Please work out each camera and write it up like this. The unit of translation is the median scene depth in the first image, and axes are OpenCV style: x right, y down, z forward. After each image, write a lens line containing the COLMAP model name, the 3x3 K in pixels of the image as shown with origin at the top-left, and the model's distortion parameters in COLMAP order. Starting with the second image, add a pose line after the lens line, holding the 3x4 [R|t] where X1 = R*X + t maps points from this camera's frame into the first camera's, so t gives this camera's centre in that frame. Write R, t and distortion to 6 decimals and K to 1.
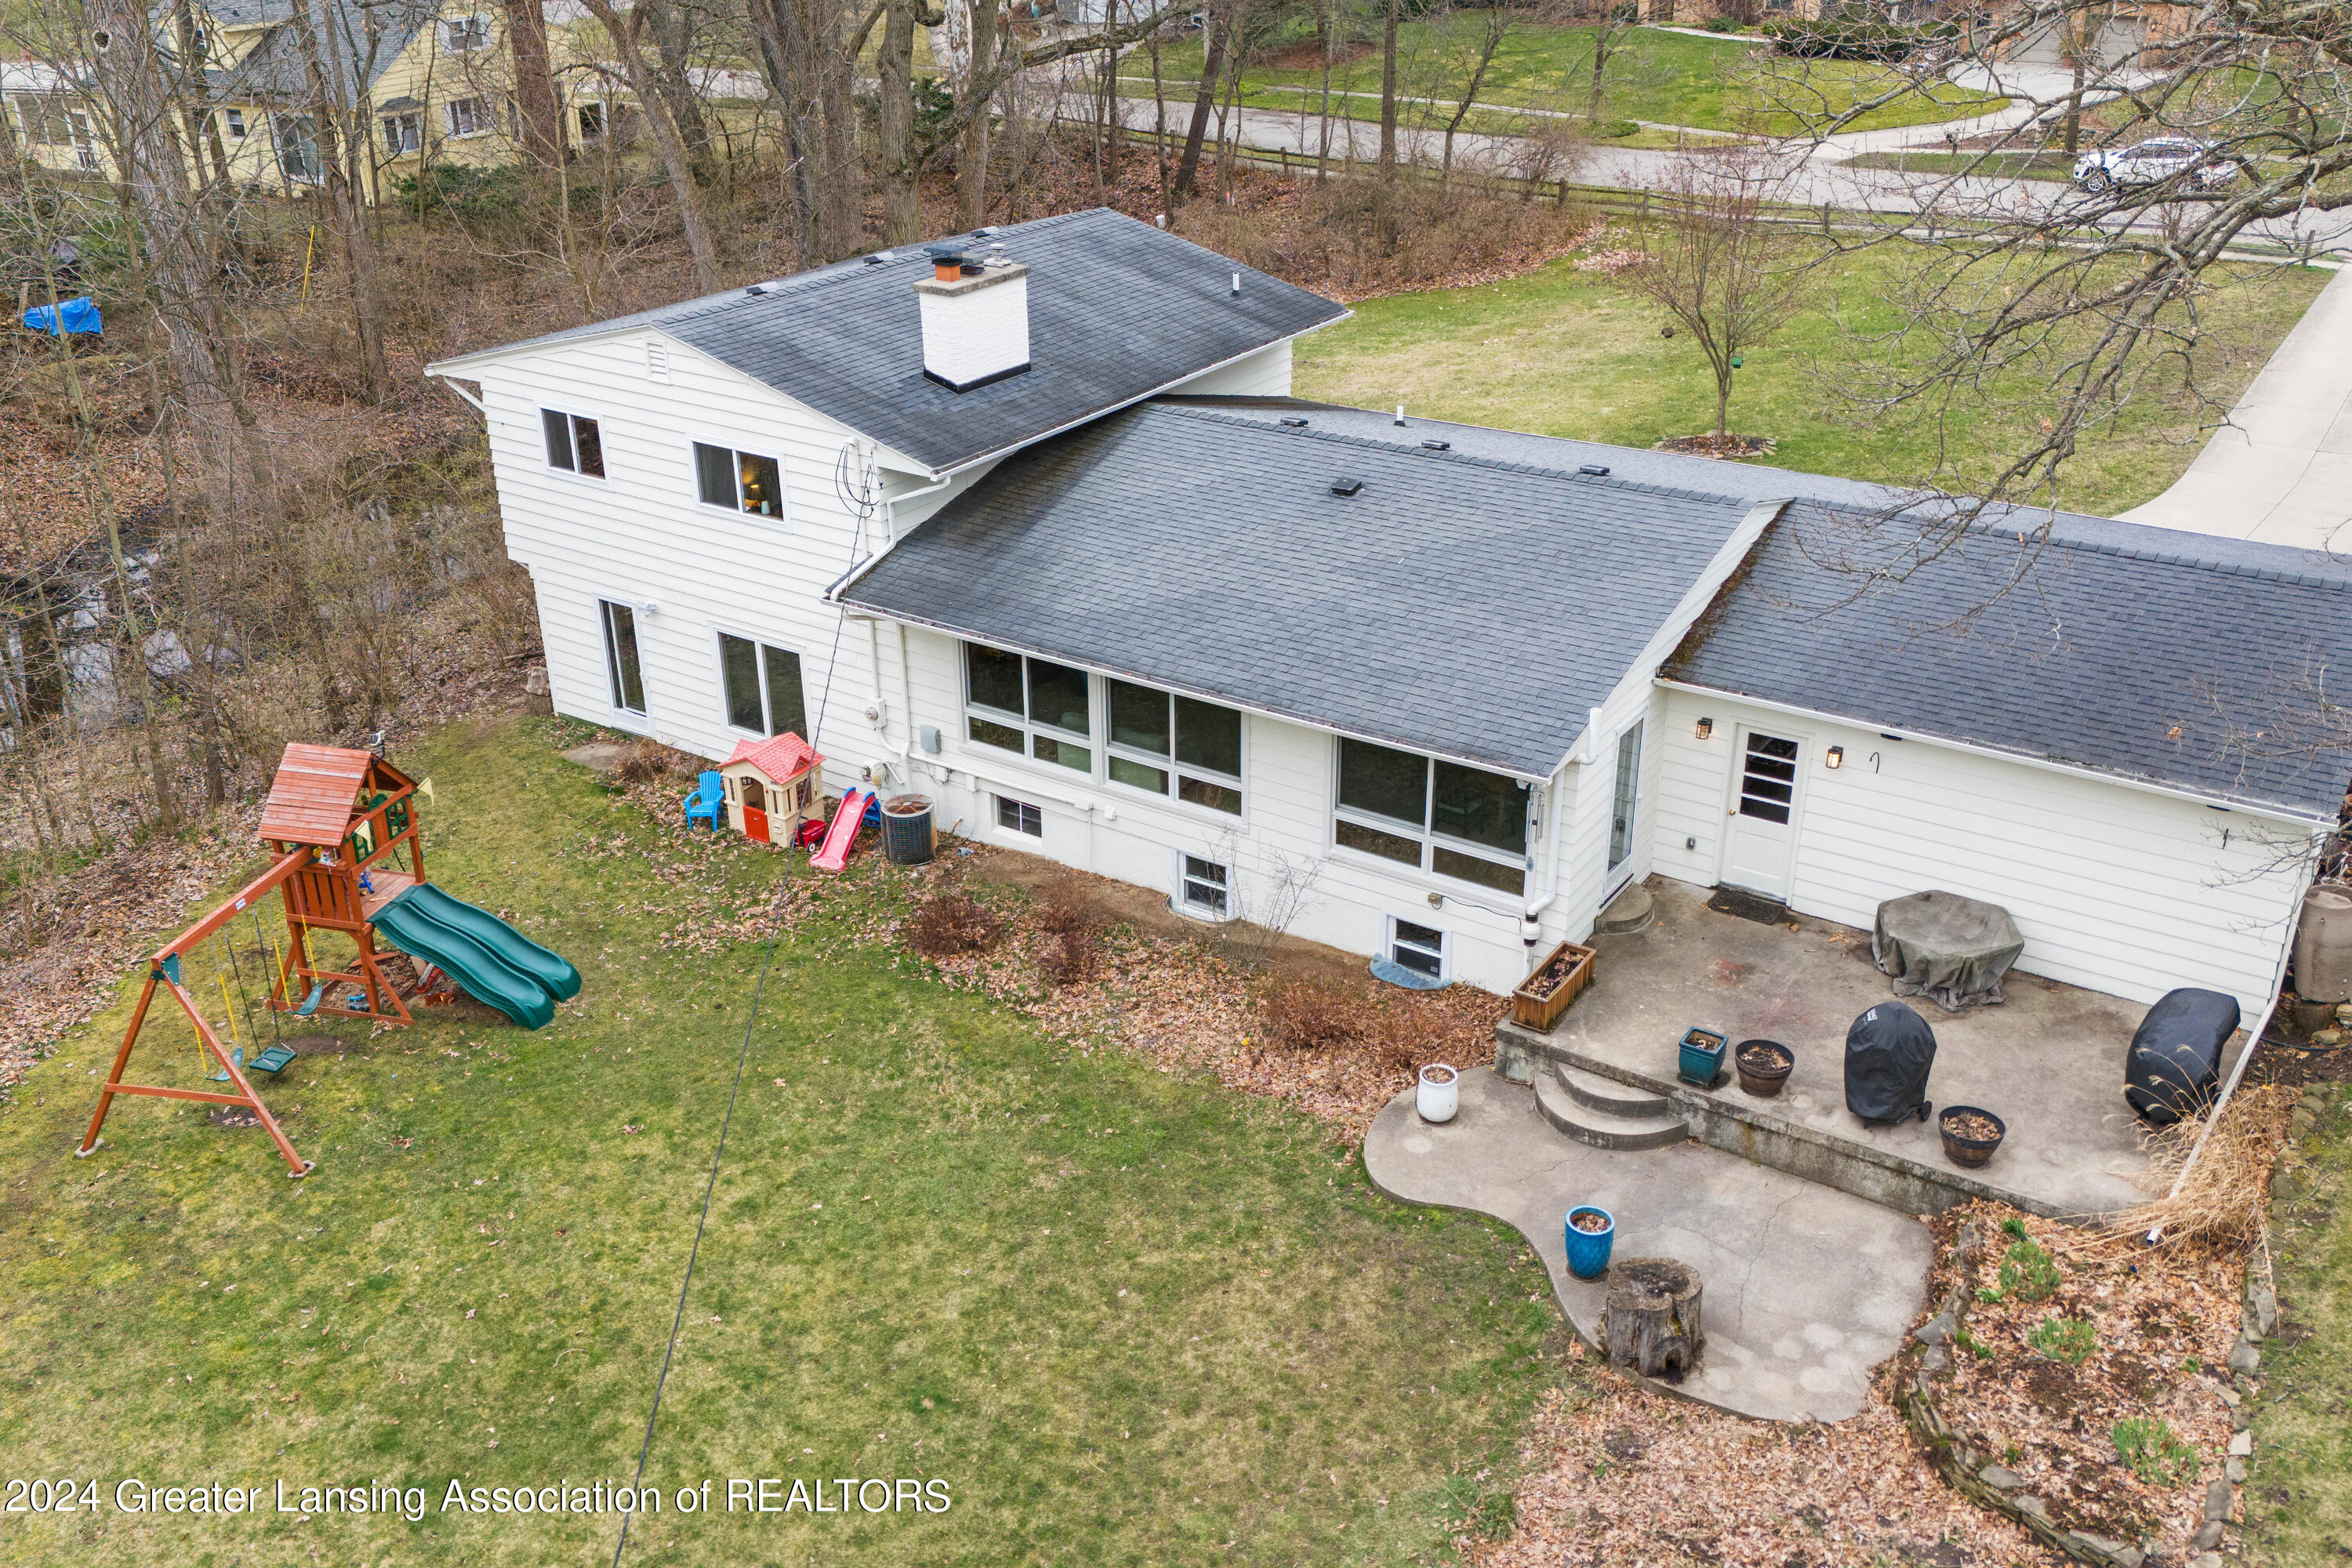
lens RADIAL K [[1891.9, 0, 1203.3], [0, 1891.9, 775.1], [0, 0, 1]] dist [0.061125, -0.055382]
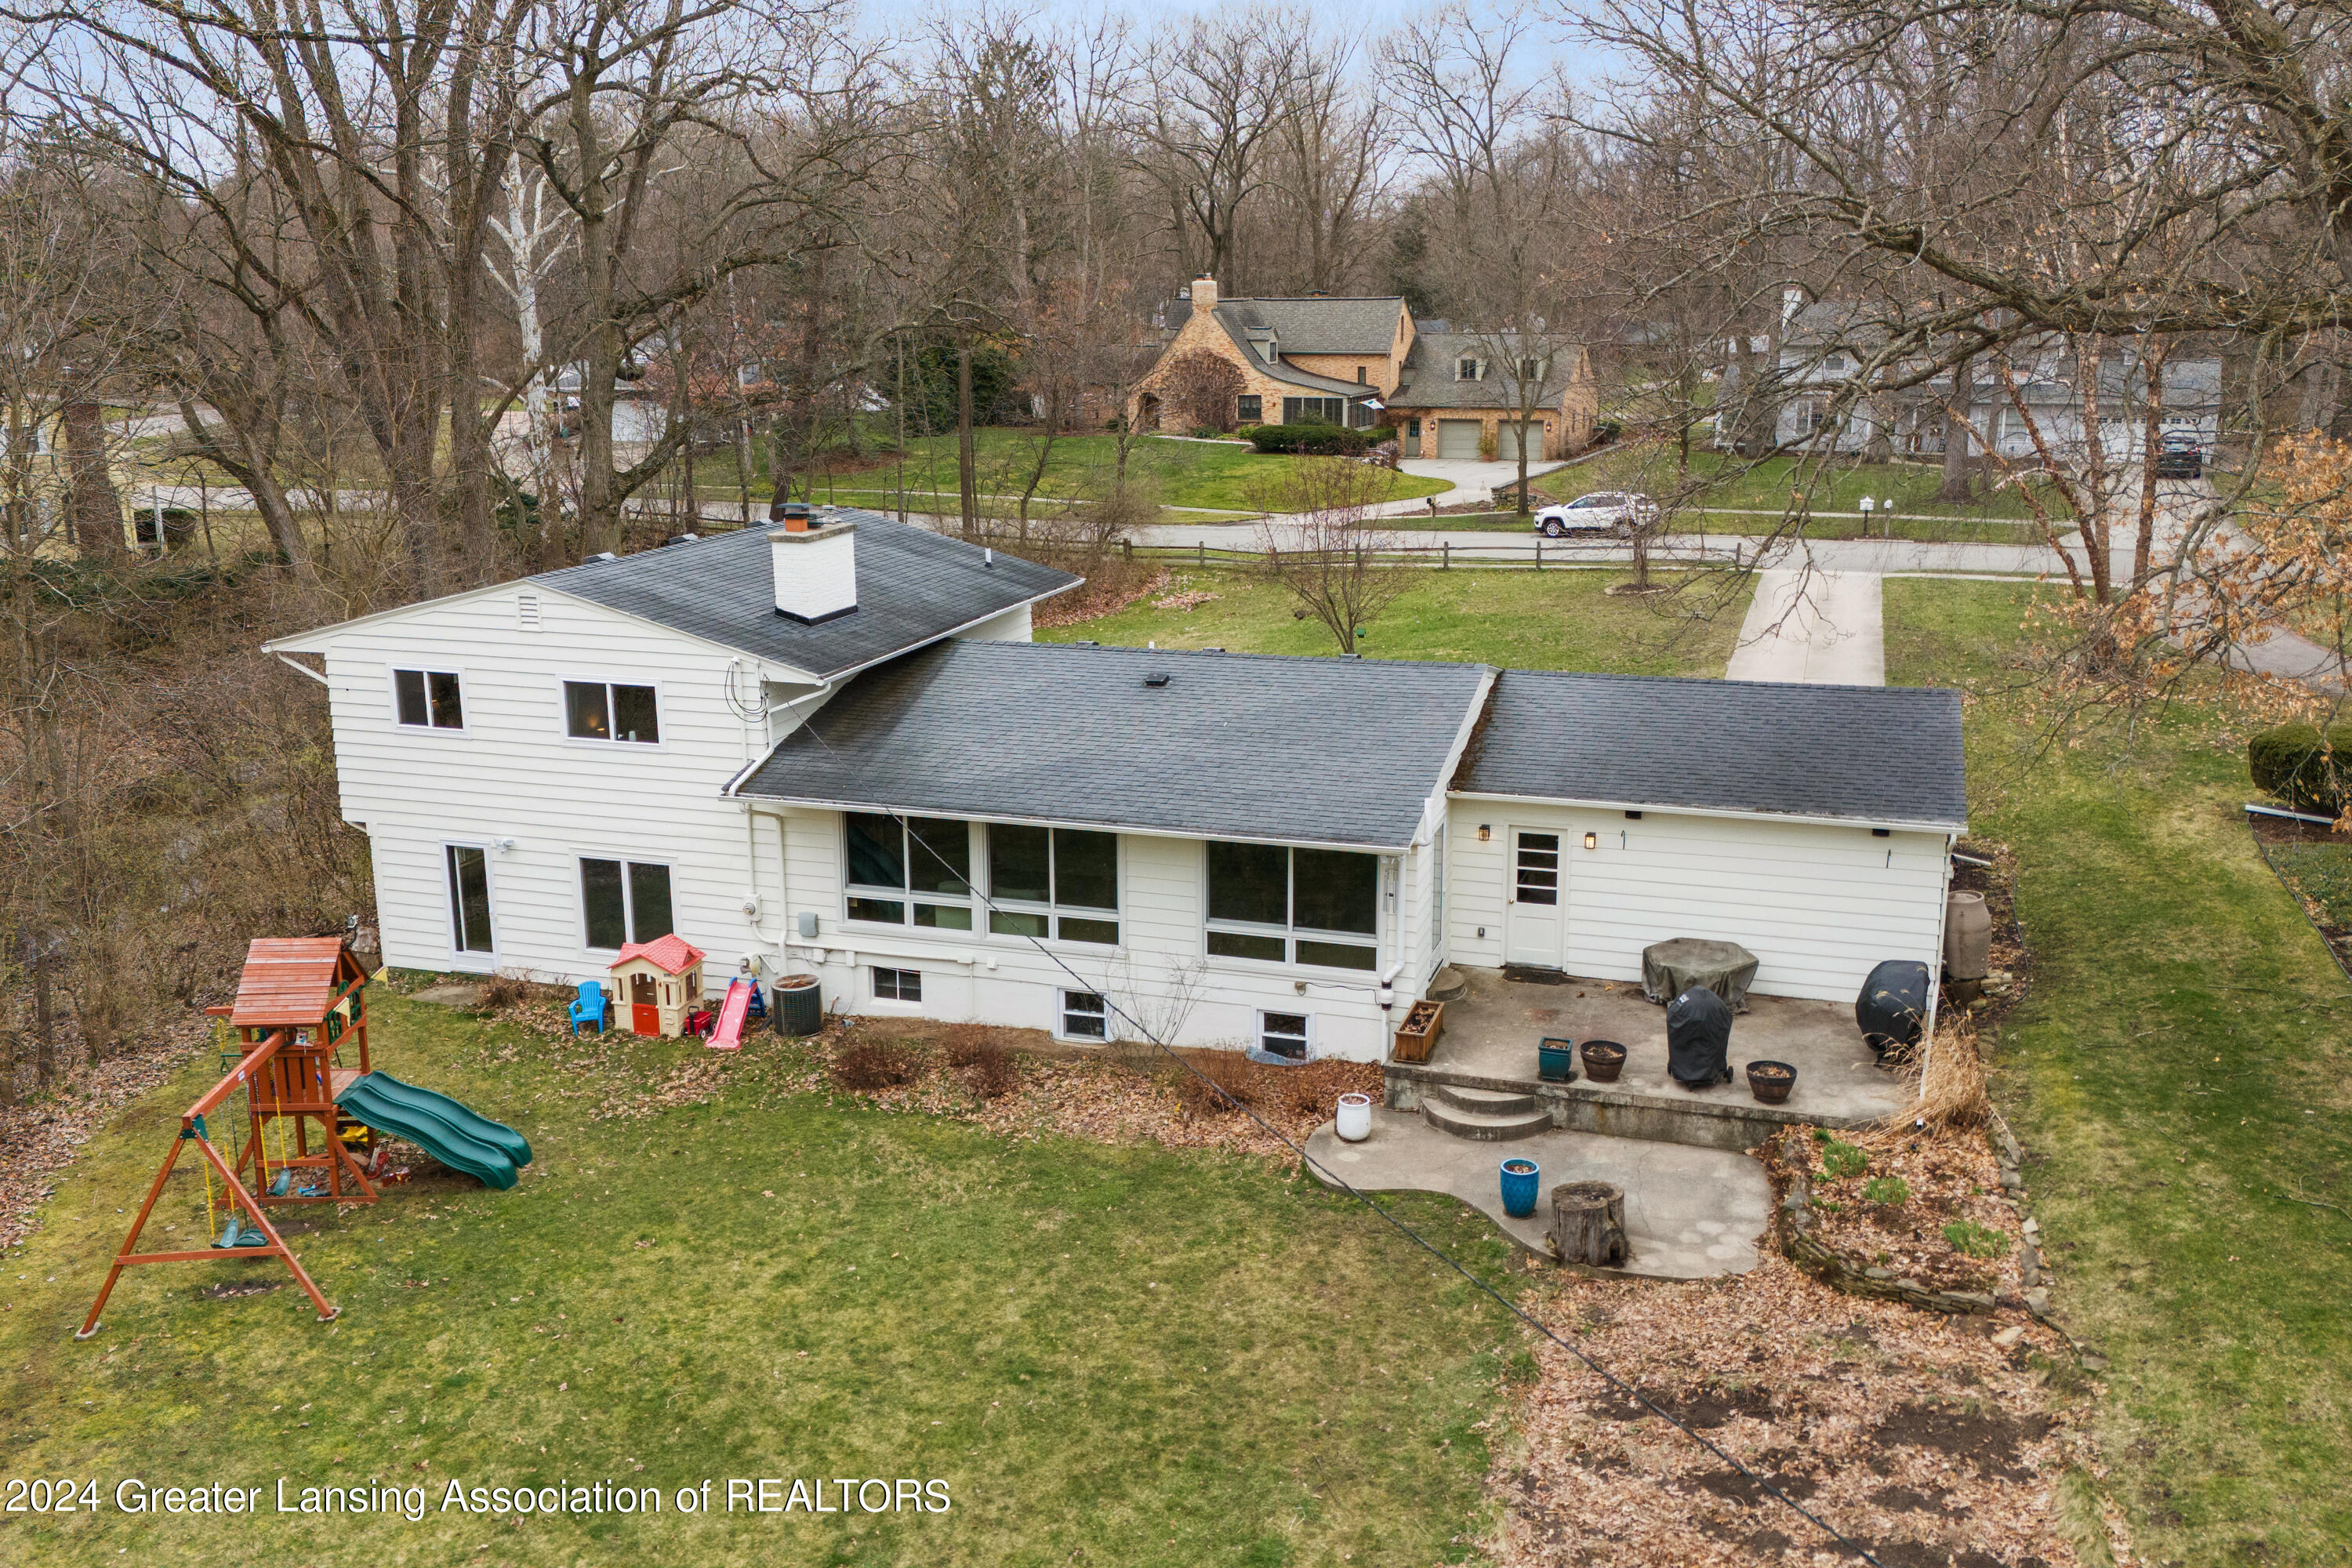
lens RADIAL K [[1868.8, 0, 1176.0], [0, 1868.8, 784.0], [0, 0, 1]] dist [0.084946, -0.127333]
pose [[0.967163, -0.064953, 0.245718, -0.233652], [0.113395, 0.975511, -0.188466, 0.153907], [-0.227459, 0.210141, 0.950843, -0.130010]]
